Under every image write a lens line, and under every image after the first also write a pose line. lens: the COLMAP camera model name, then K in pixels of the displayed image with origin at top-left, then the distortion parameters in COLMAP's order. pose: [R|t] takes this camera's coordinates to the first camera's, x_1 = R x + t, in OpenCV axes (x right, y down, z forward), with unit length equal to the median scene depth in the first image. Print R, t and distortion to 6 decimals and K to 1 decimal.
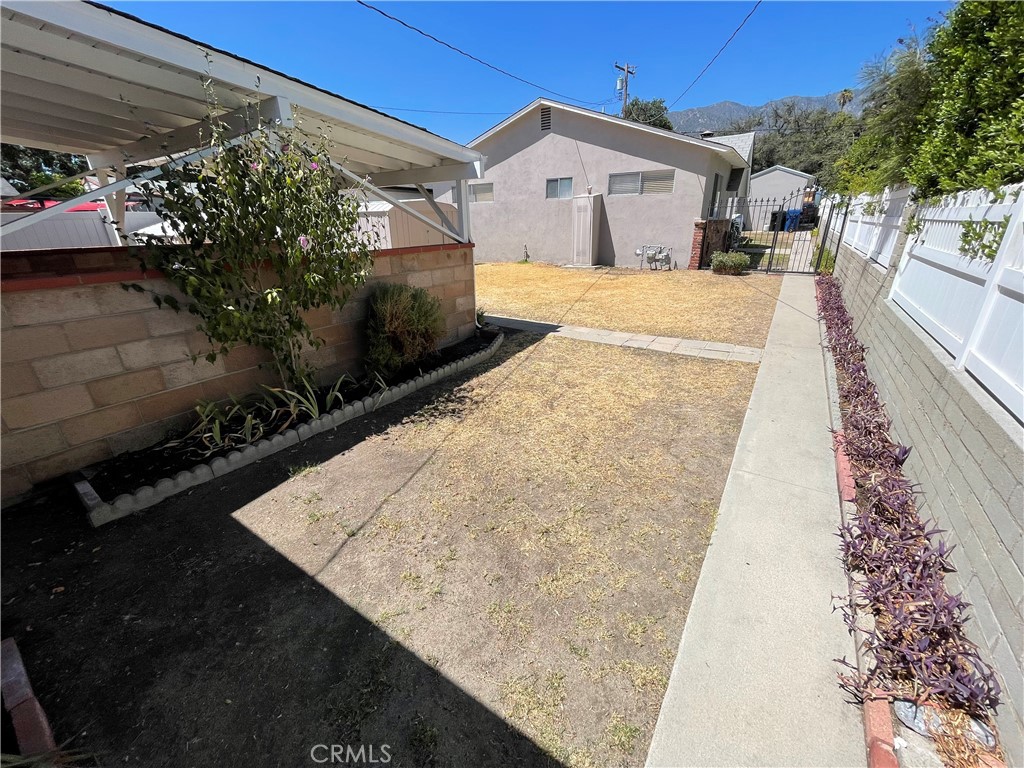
lens RADIAL K [[417.3, 0, 511.1], [0, 417.3, 382.8], [0, 0, 1]] dist [0.000464, 0.000434]
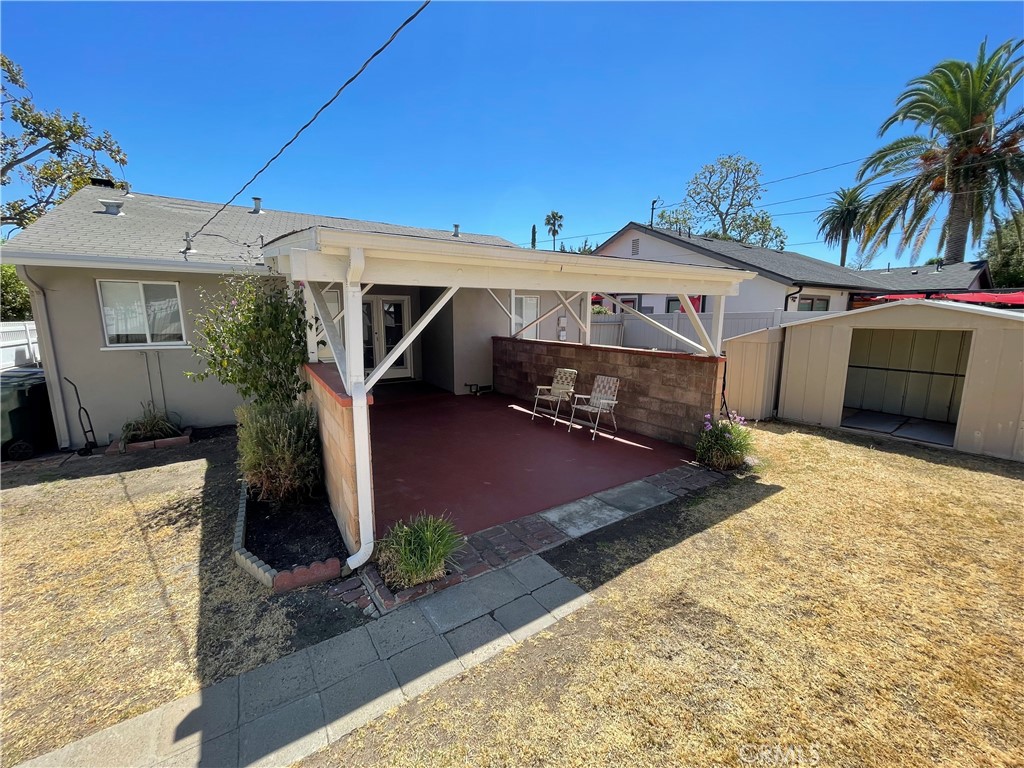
lens RADIAL K [[417.3, 0, 512.4], [0, 417.3, 382.5], [0, 0, 1]] dist [0.000464, 0.000434]
pose [[-0.397709, 0.167421, -0.902108, 0.302116], [-0.332706, 0.889976, 0.311848, -0.634107], [0.855064, 0.424161, -0.298249, 1.446151]]
